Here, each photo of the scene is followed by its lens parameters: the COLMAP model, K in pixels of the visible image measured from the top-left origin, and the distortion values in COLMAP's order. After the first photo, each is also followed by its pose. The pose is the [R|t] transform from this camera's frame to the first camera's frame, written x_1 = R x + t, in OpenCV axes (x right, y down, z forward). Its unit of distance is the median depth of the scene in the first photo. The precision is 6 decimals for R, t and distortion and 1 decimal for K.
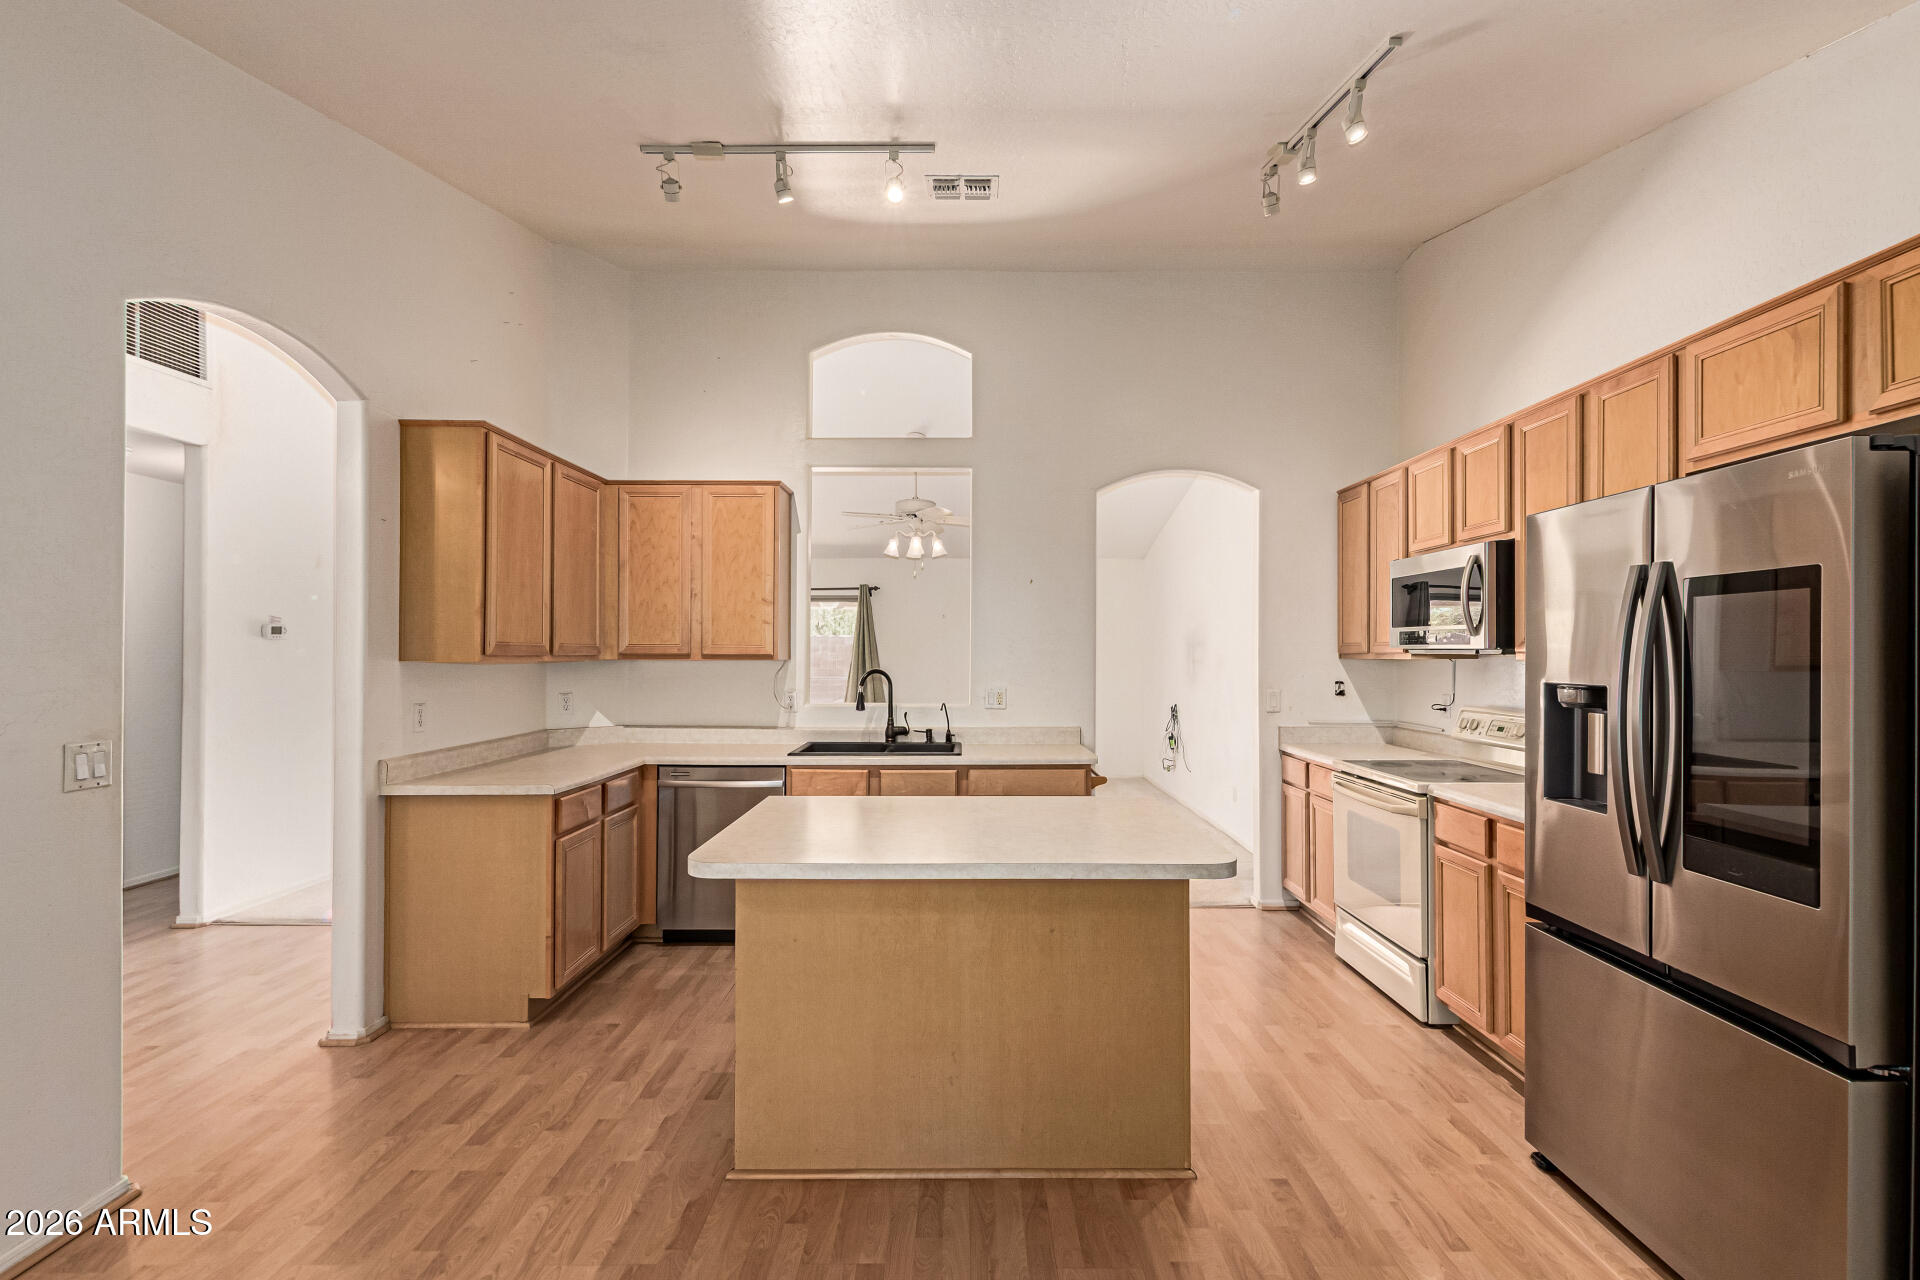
lens RADIAL K [[873.7, 0, 965.1], [0, 873.7, 648.2], [0, 0, 1]] dist [0.008746, -0.002412]
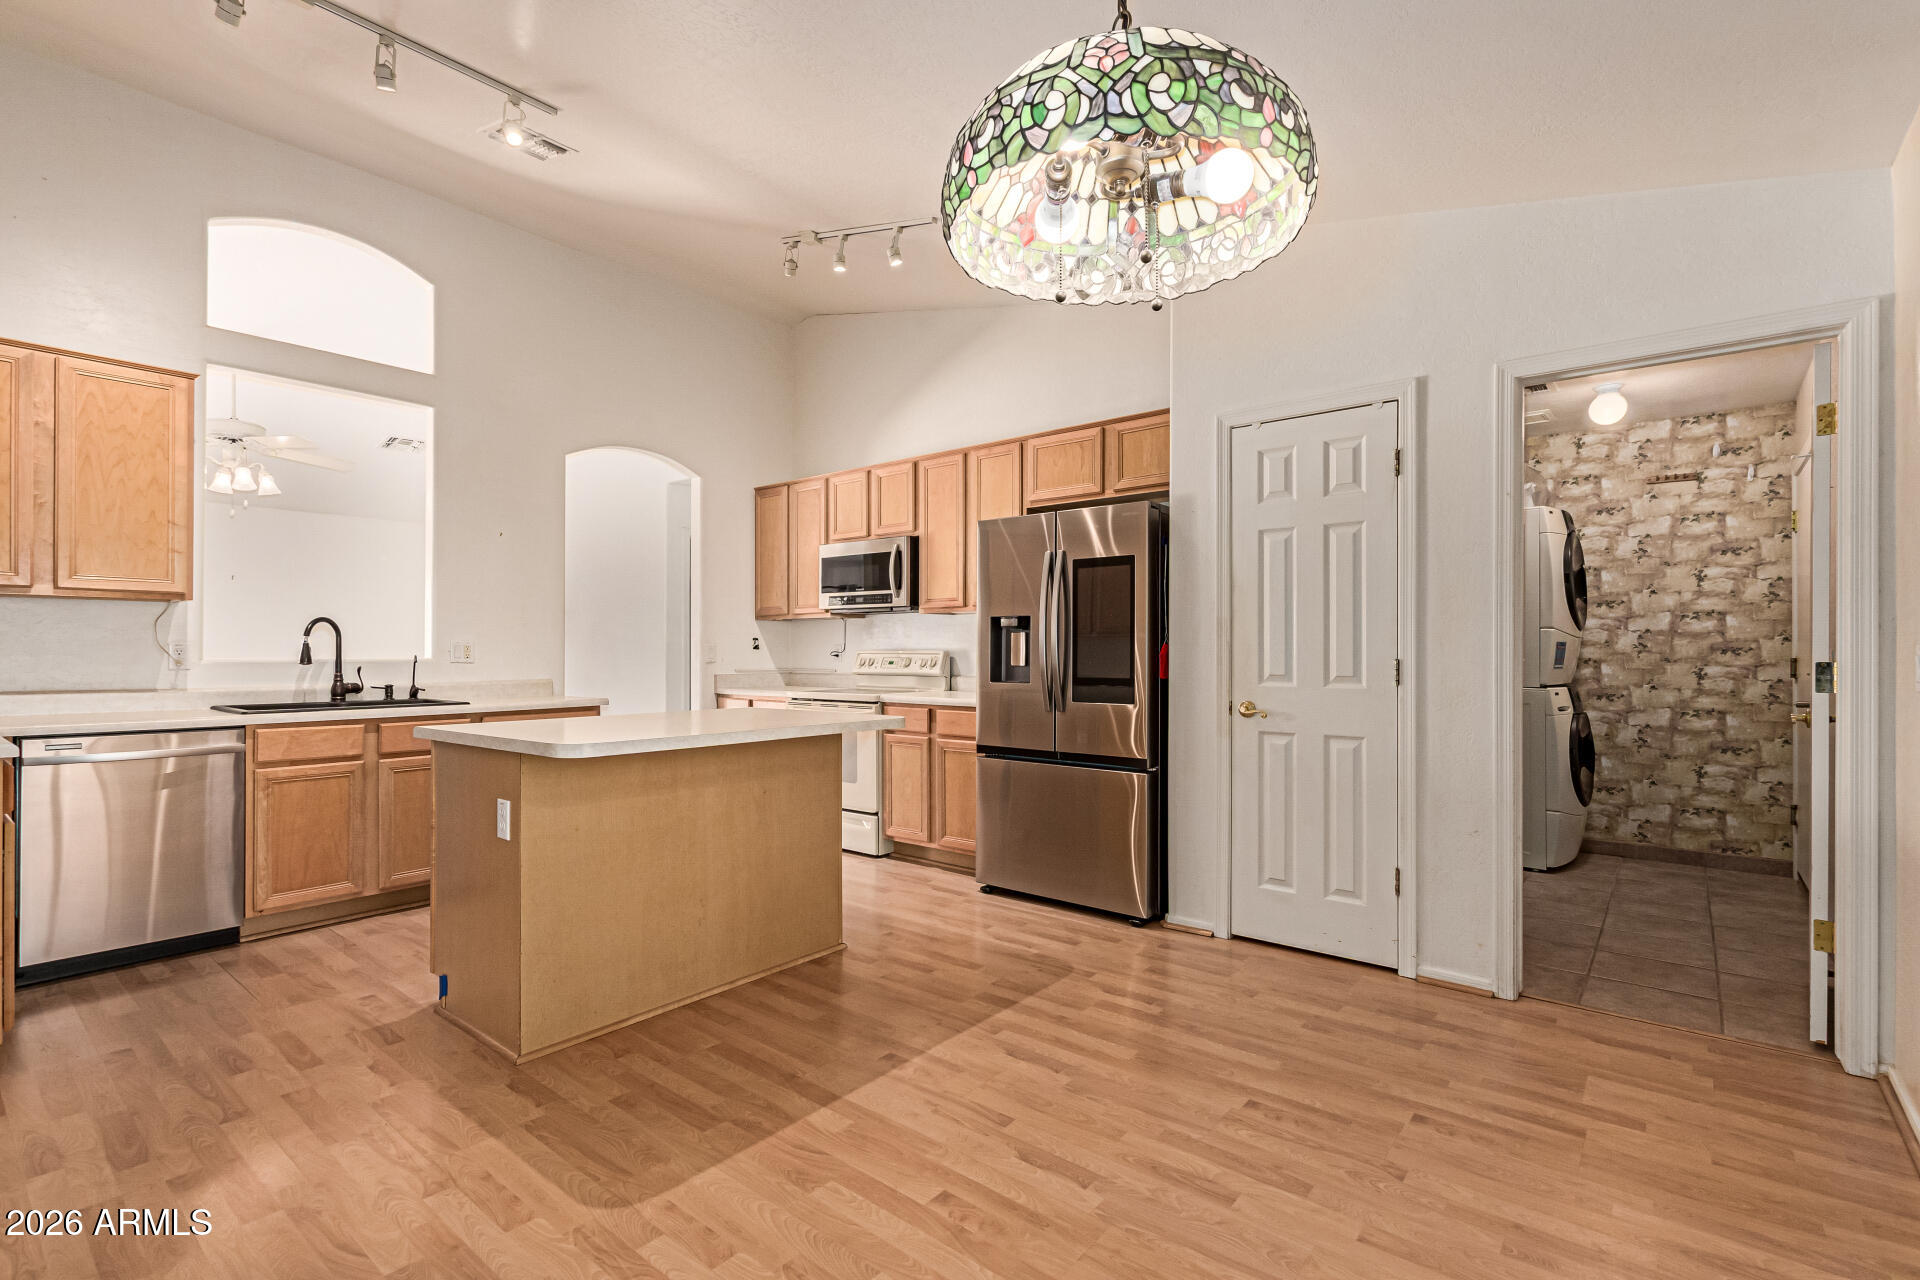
lens RADIAL K [[873.7, 0, 951.3], [0, 873.7, 643.6], [0, 0, 1]] dist [0.008746, -0.002412]
pose [[0.646179, 0.006376, 0.763159, -0.571913], [-0.005905, 0.999977, -0.003355, 0.078188], [-0.763163, -0.002338, 0.646202, -0.057886]]
